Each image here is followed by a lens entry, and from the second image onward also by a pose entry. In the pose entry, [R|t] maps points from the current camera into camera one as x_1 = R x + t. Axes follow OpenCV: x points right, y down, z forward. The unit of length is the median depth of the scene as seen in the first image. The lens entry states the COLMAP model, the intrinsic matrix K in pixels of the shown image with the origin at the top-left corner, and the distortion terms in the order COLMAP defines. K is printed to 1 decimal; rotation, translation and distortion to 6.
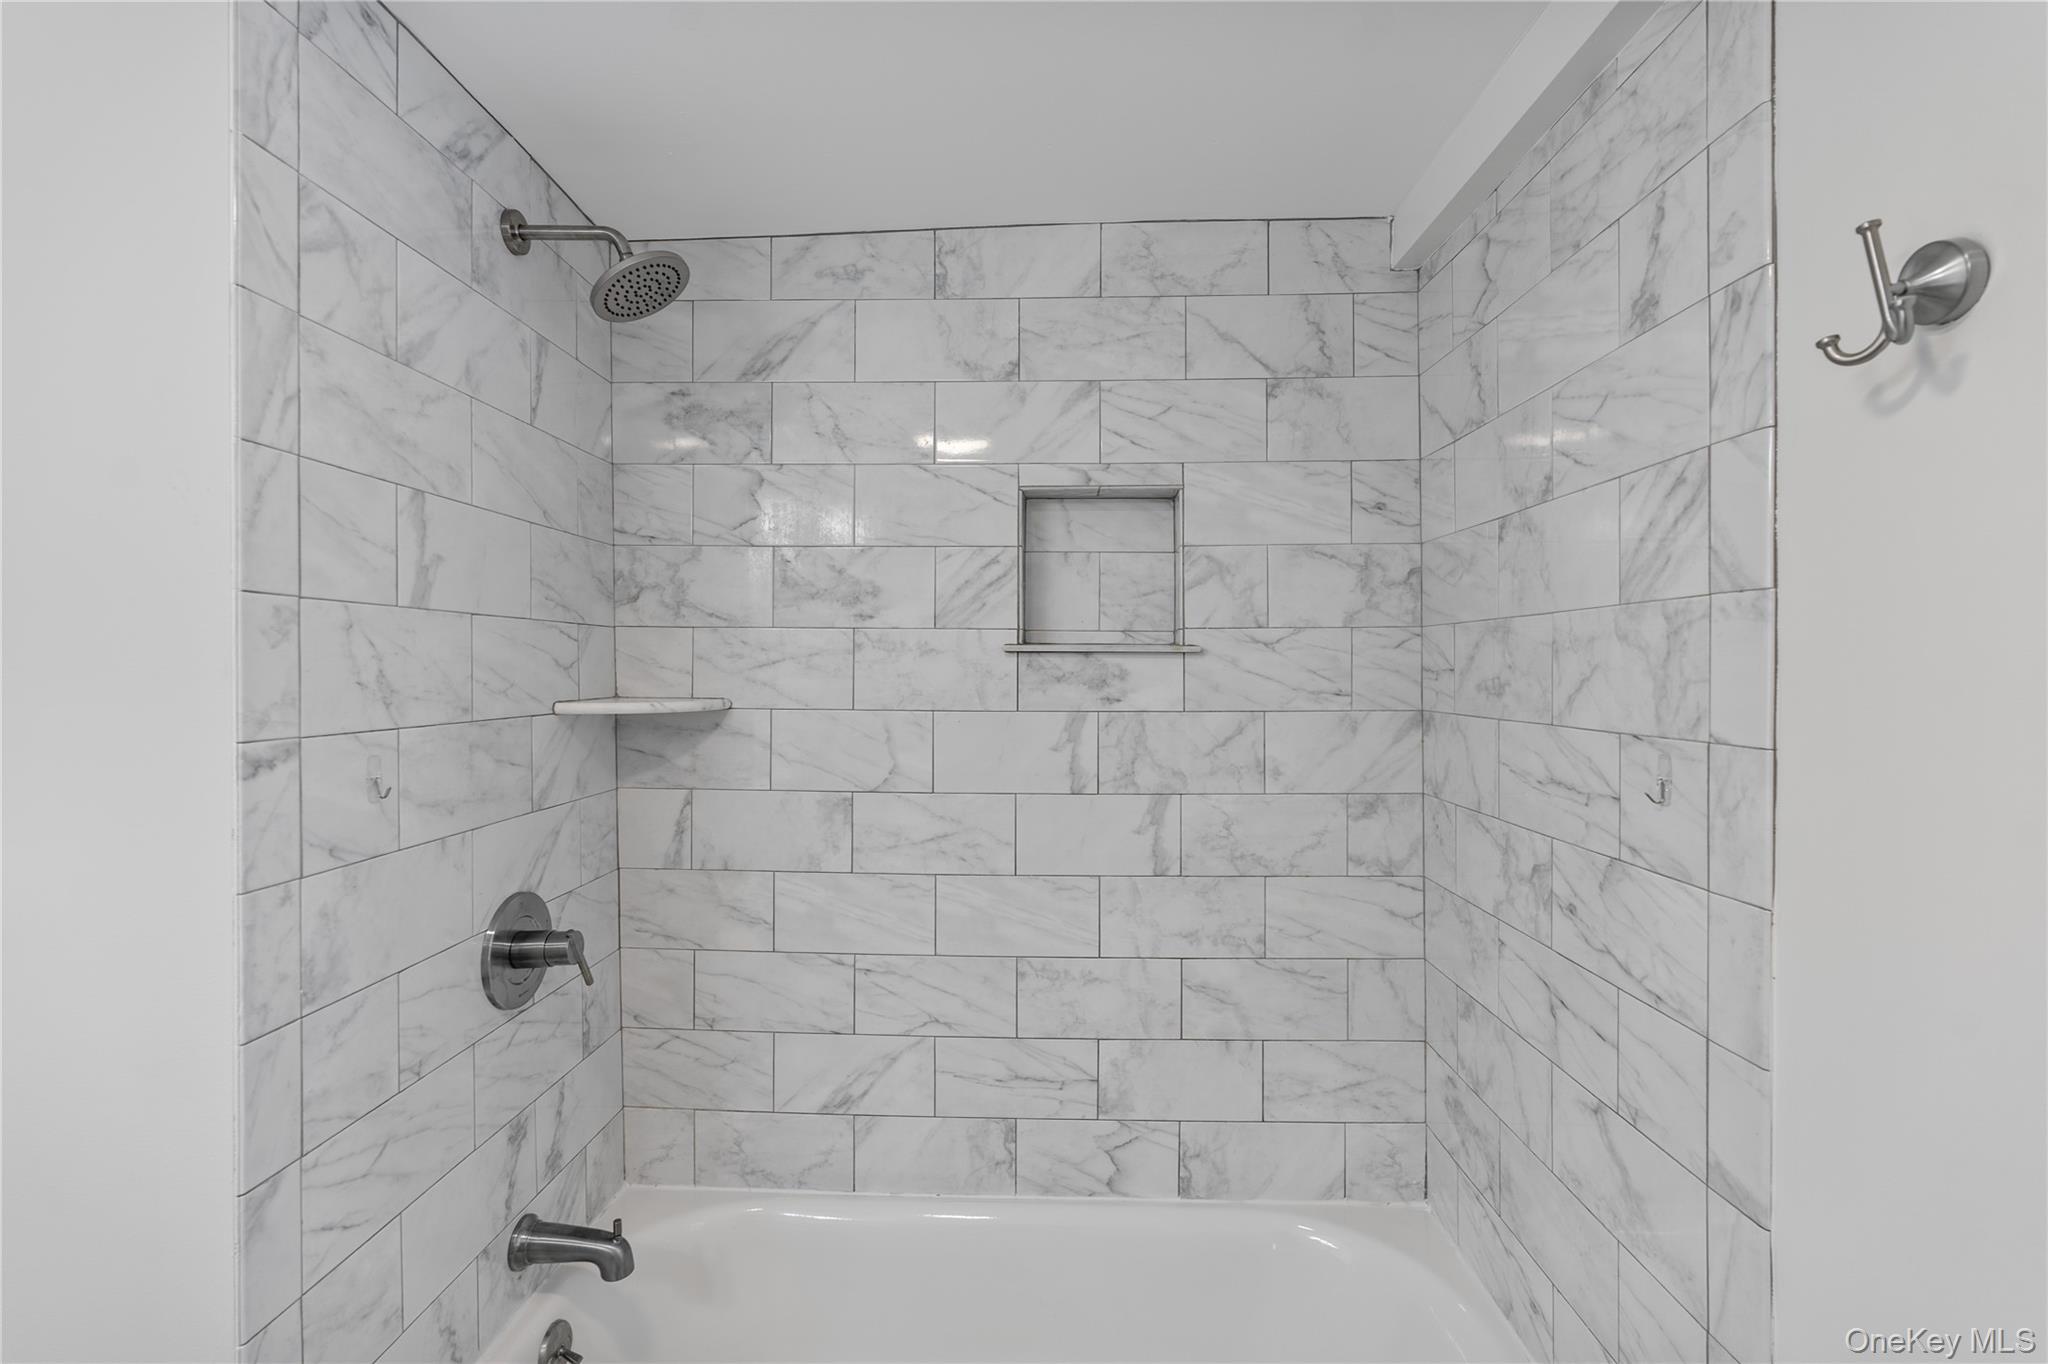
lens RADIAL K [[935.4, 0, 1022.8], [0, 935.4, 676.7], [0, 0, 1]] dist [-0.011449, 0.001507]
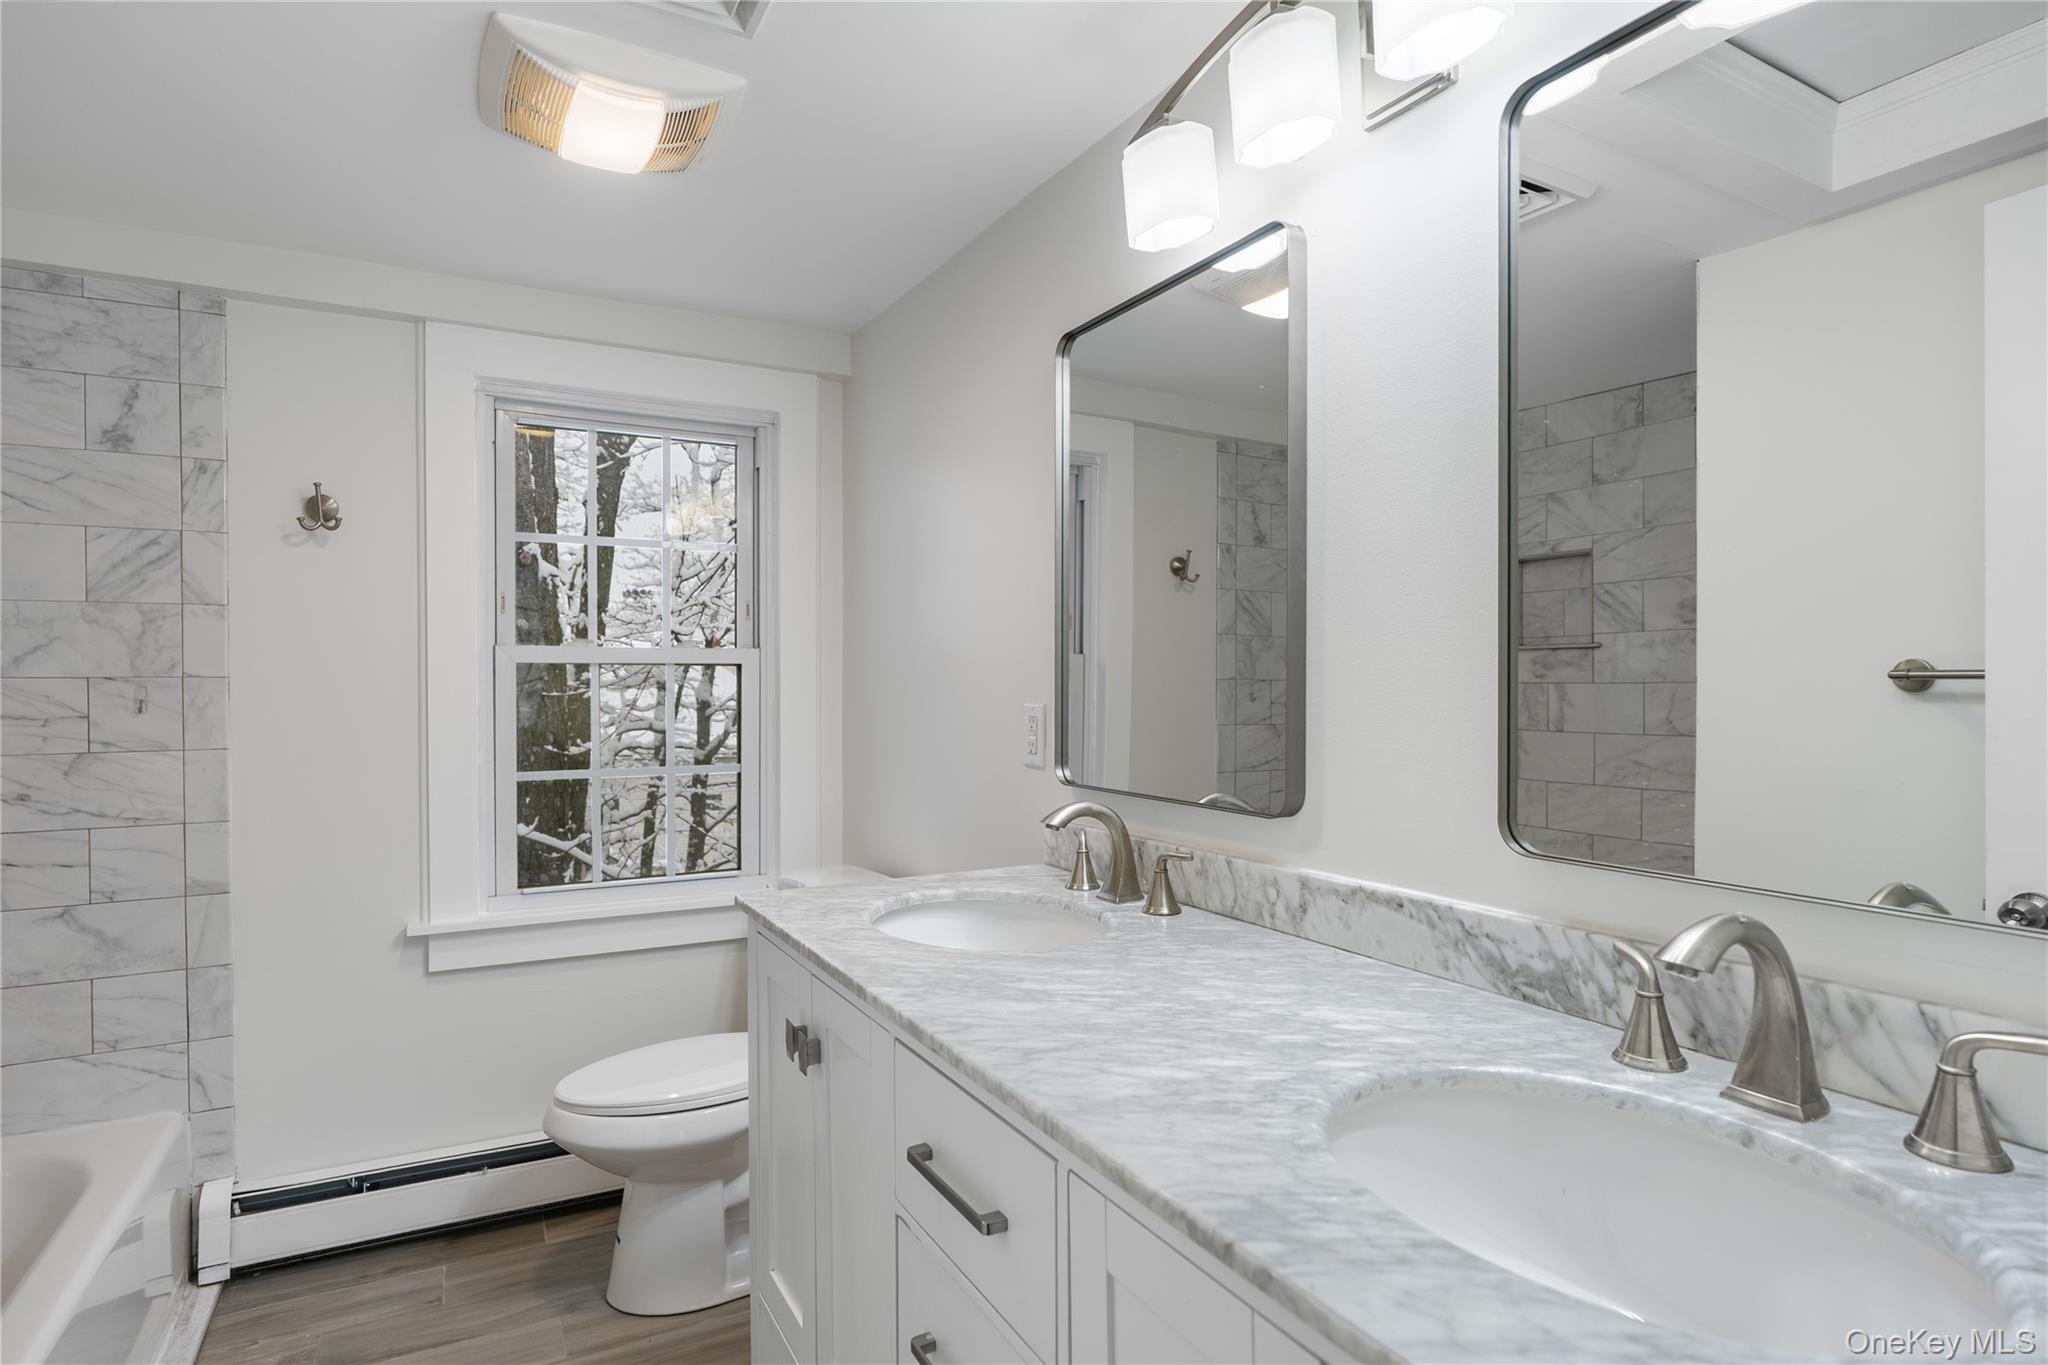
lens RADIAL K [[1088.3, 0, 1022.4], [0, 1088.3, 693.1], [0, 0, 1]] dist [-0.002118, -0.000926]
pose [[-0.518039, -0.002166, 0.855355, -2.083801], [0.014189, 0.999837, 0.011125, 0.098064], [-0.855240, 0.017900, -0.517924, 0.616566]]
